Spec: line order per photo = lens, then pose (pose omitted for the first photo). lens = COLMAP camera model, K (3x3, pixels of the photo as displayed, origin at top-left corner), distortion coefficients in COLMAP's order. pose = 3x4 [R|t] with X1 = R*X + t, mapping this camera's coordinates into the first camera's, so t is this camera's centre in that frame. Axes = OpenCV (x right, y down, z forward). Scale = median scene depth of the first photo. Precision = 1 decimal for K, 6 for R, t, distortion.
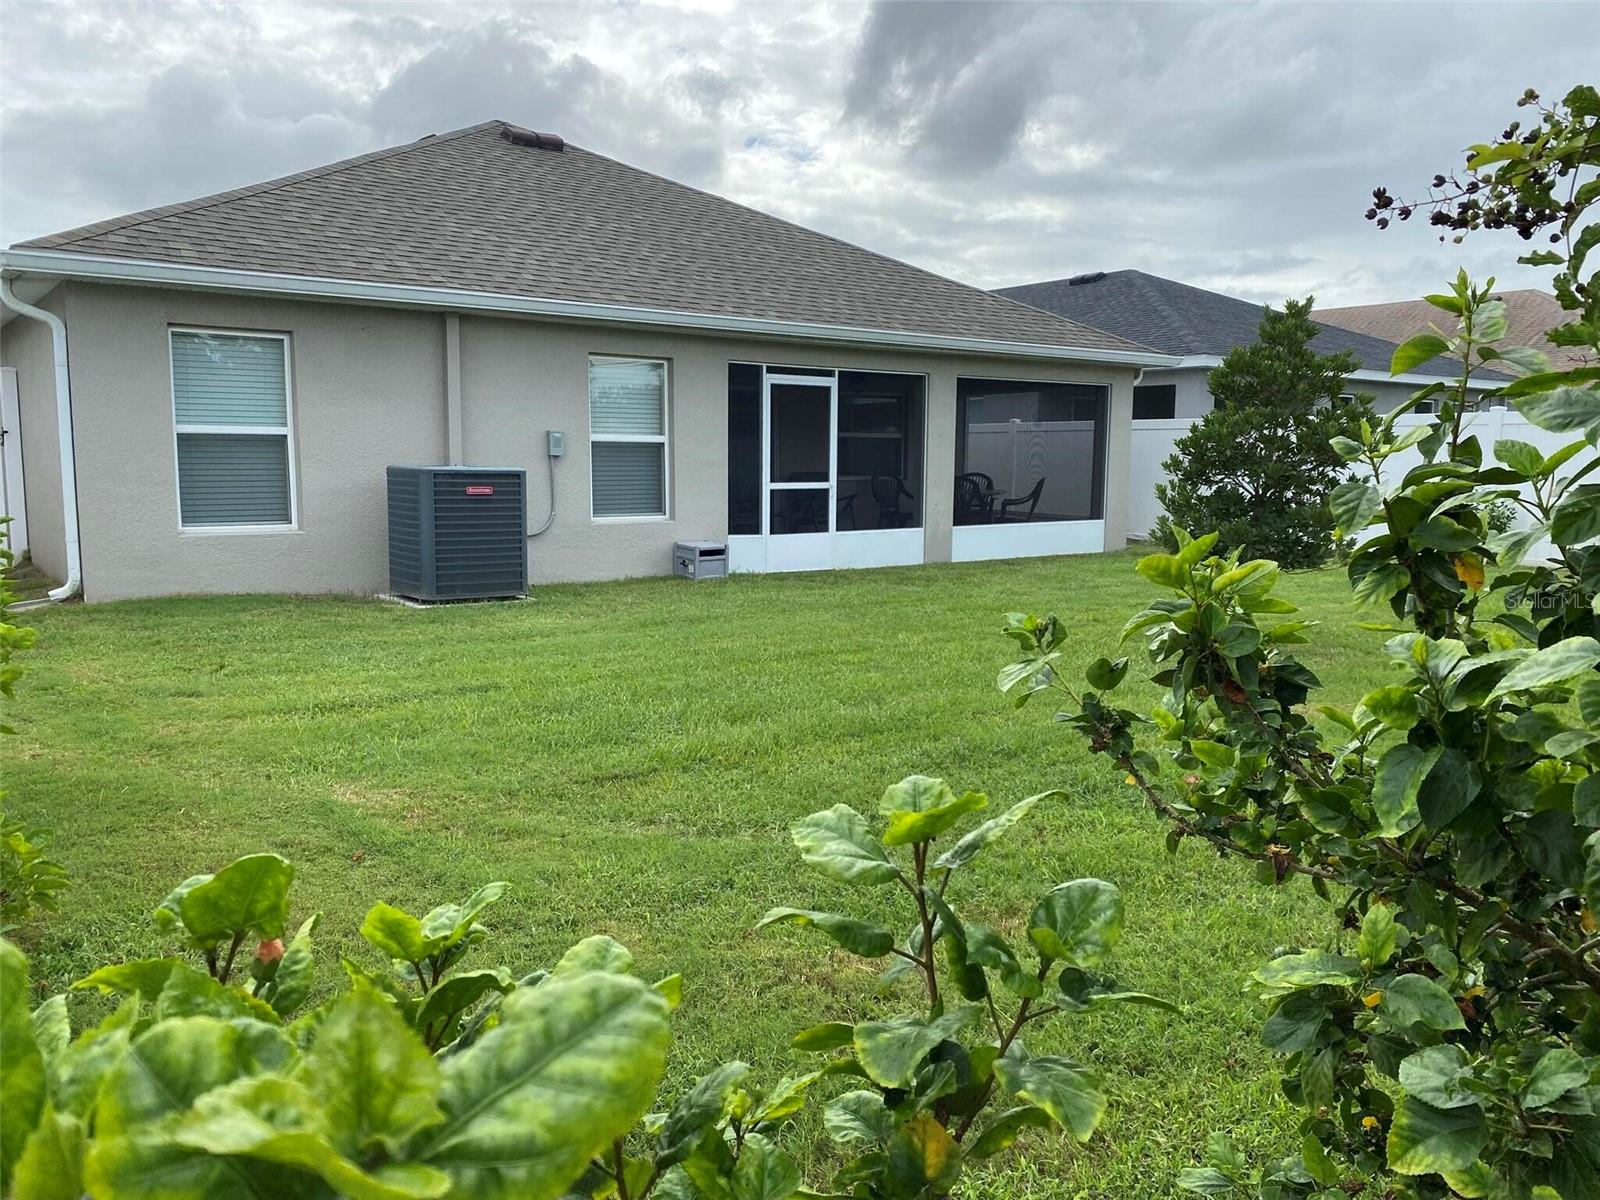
lens RADIAL K [[1207.1, 0, 789.2], [0, 1207.1, 598.0], [0, 0, 1]] dist [-0.007882, -0.015935]
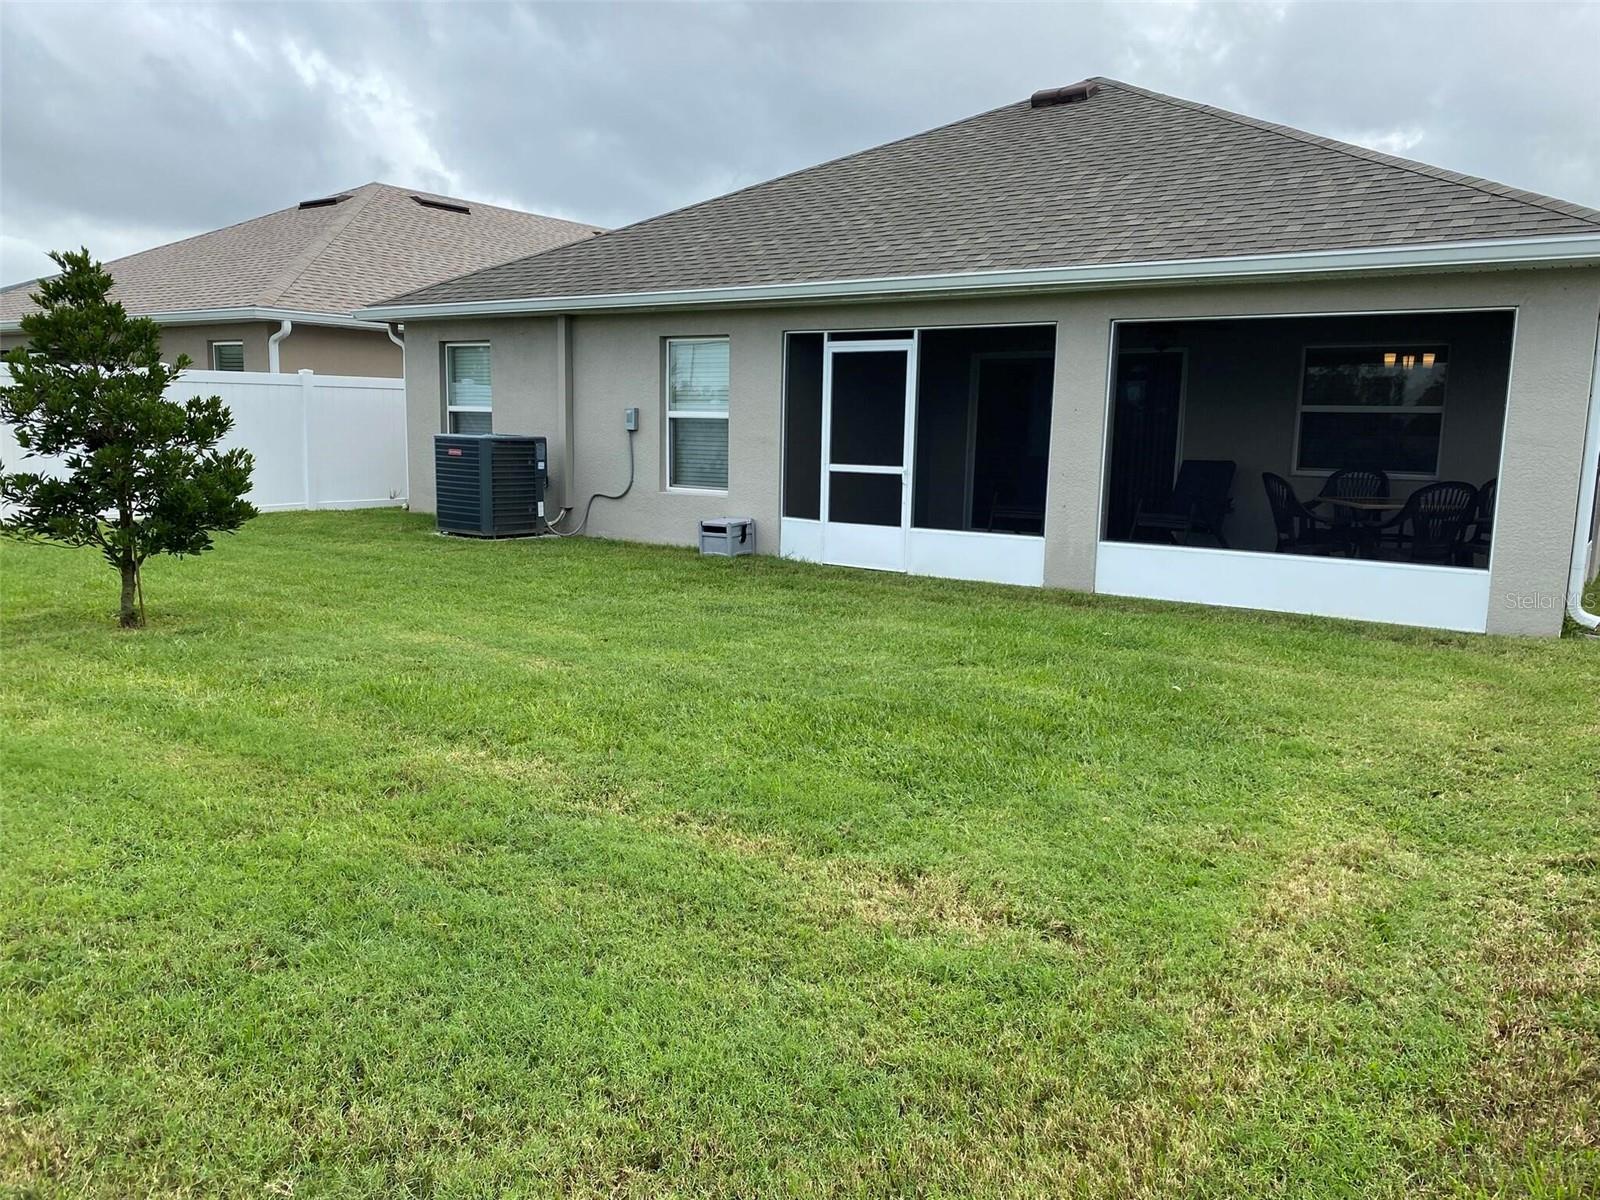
lens RADIAL K [[1207.1, 0, 789.8], [0, 1207.1, 604.7], [0, 0, 1]] dist [-0.007882, -0.015935]
pose [[0.282079, 0.141568, -0.948889, 0.840982], [-0.129945, 0.985577, 0.108412, -0.085439], [0.950550, 0.092722, 0.296407, 0.714785]]
